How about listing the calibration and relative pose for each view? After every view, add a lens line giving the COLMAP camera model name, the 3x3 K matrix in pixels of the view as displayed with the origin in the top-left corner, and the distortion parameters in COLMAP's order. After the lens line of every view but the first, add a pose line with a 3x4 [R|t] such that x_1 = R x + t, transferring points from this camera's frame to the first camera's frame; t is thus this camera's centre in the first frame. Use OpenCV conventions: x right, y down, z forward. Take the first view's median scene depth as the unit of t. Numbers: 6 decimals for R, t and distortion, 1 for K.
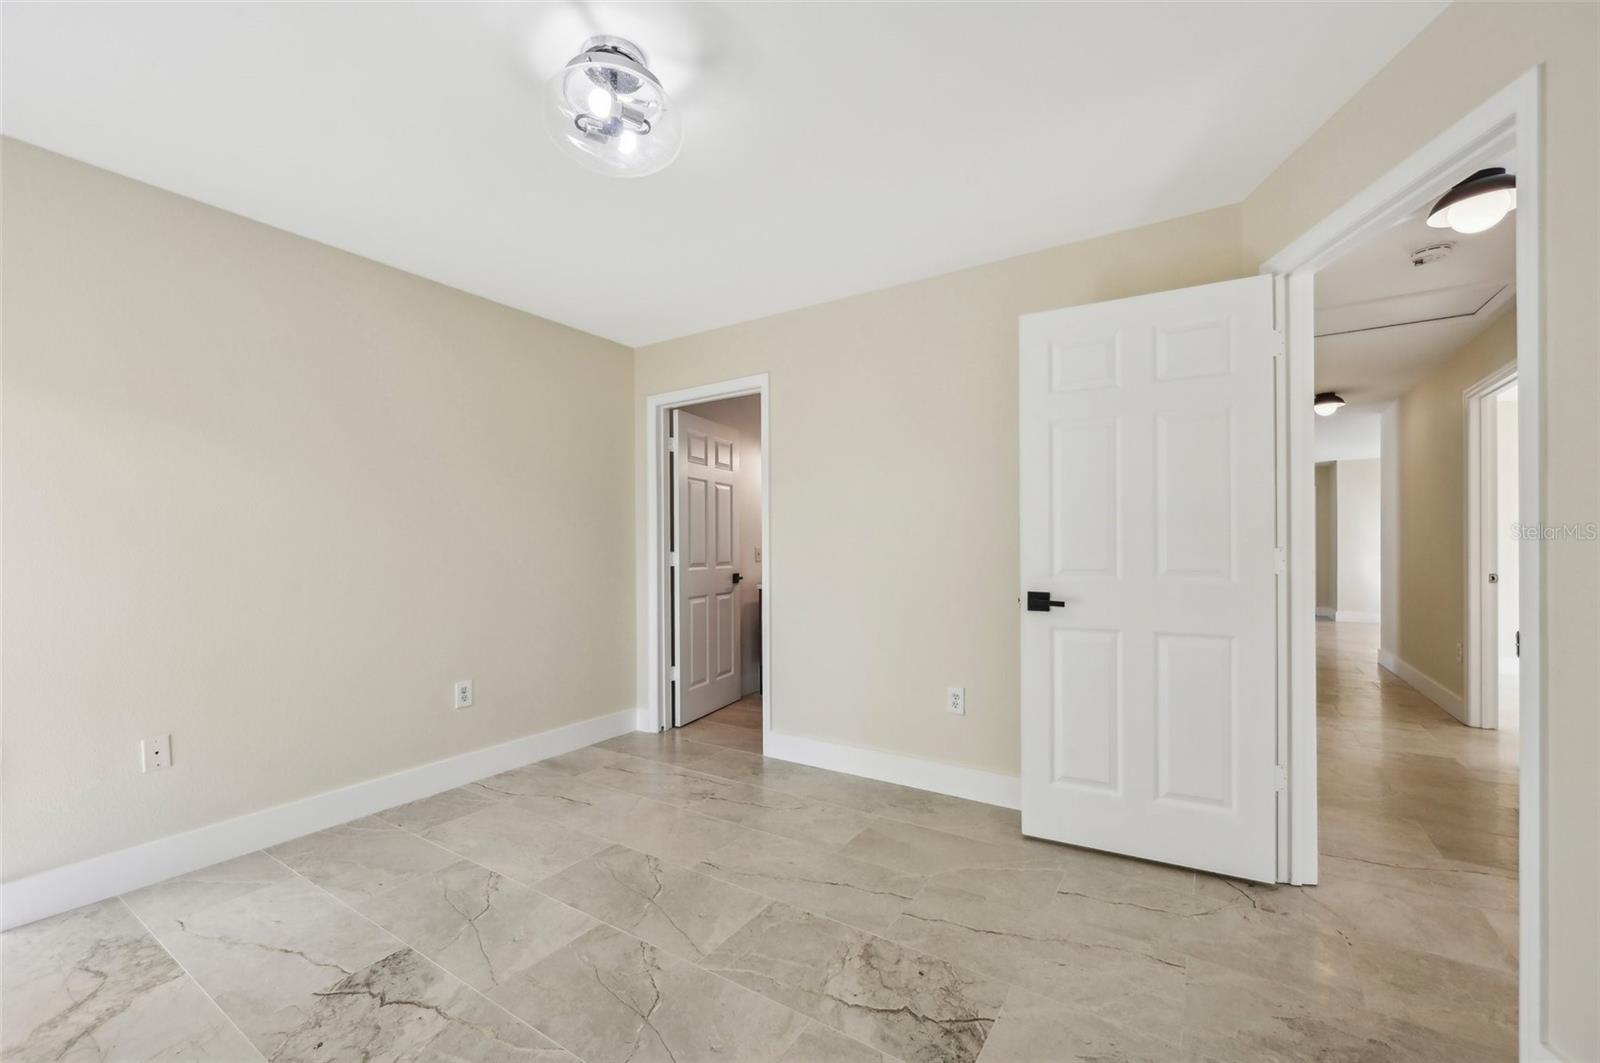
lens RADIAL K [[643.5, 0, 799.0], [0, 643.5, 548.6], [0, 0, 1]] dist [0.000830, 0.000666]
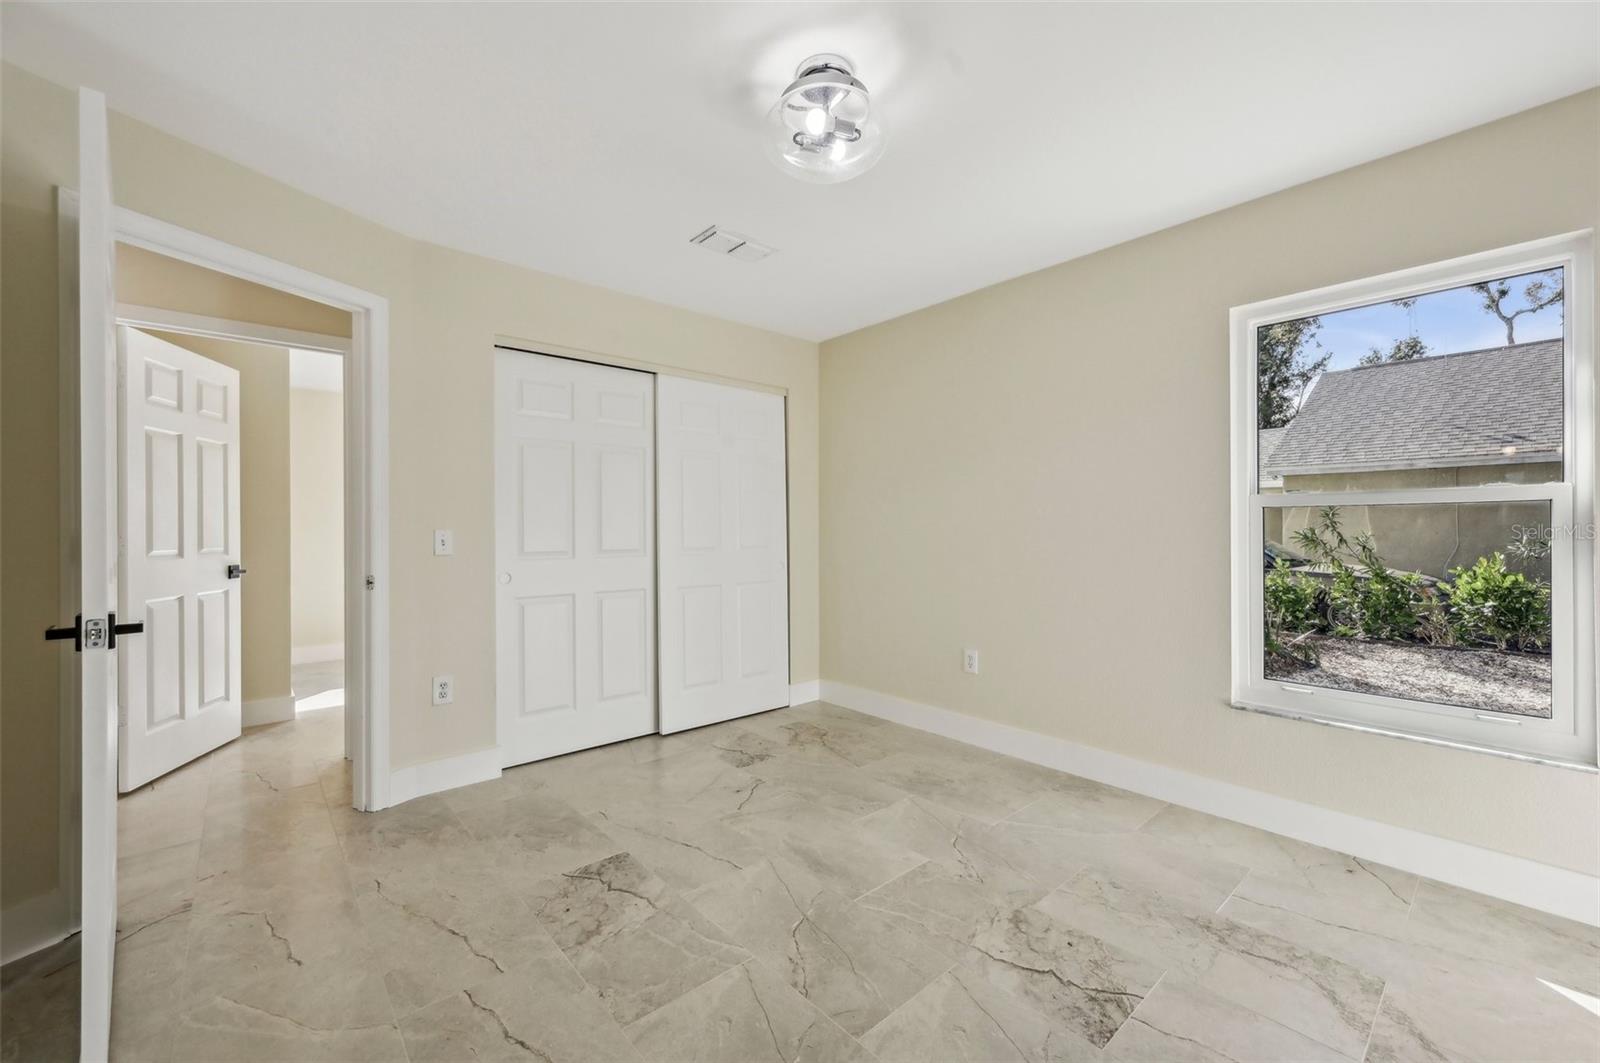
lens RADIAL K [[643.5, 0, 800.6], [0, 643.5, 523.7], [0, 0, 1]] dist [0.000830, 0.000666]
pose [[-0.963261, 0.010765, 0.268352, -0.377969], [0.010386, 0.999942, -0.002834, -0.005809], [-0.268367, 0.000057, -0.963317, 1.458200]]
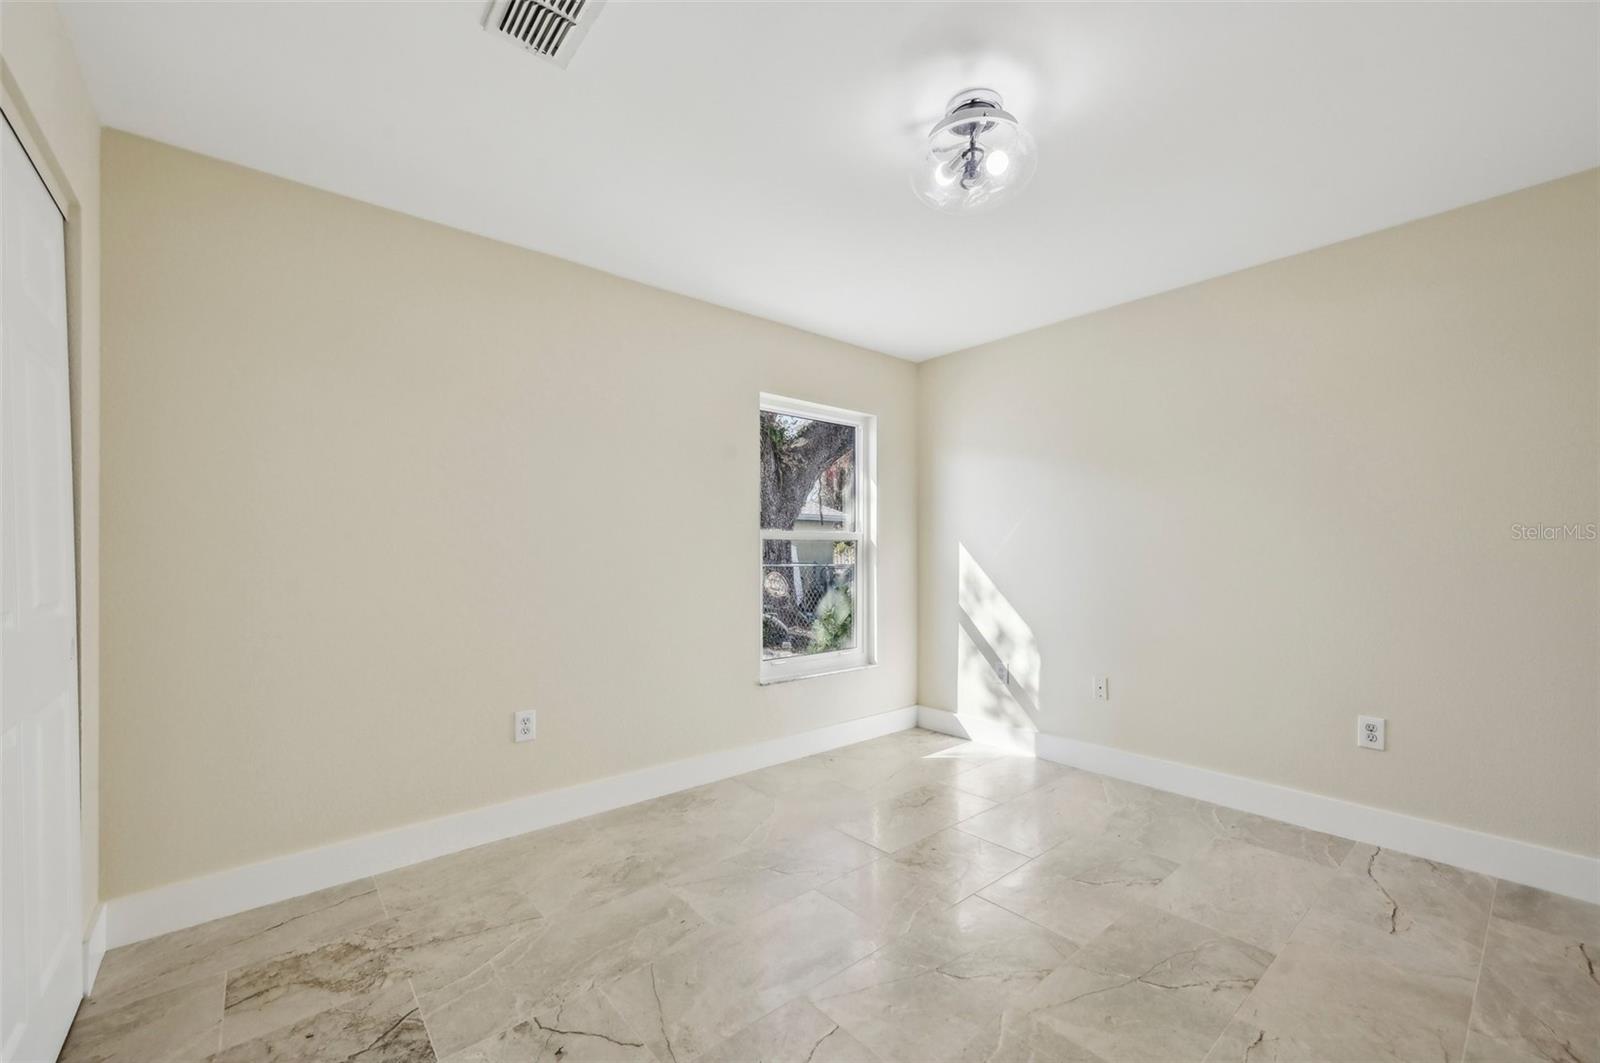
lens RADIAL K [[643.5, 0, 819.7], [0, 643.5, 555.1], [0, 0, 1]] dist [0.000830, 0.000666]
pose [[-0.265554, 0.006873, -0.964071, 0.603254], [-0.001565, 0.999970, 0.007560, -0.003472], [0.964095, 0.003517, -0.265535, 0.740580]]
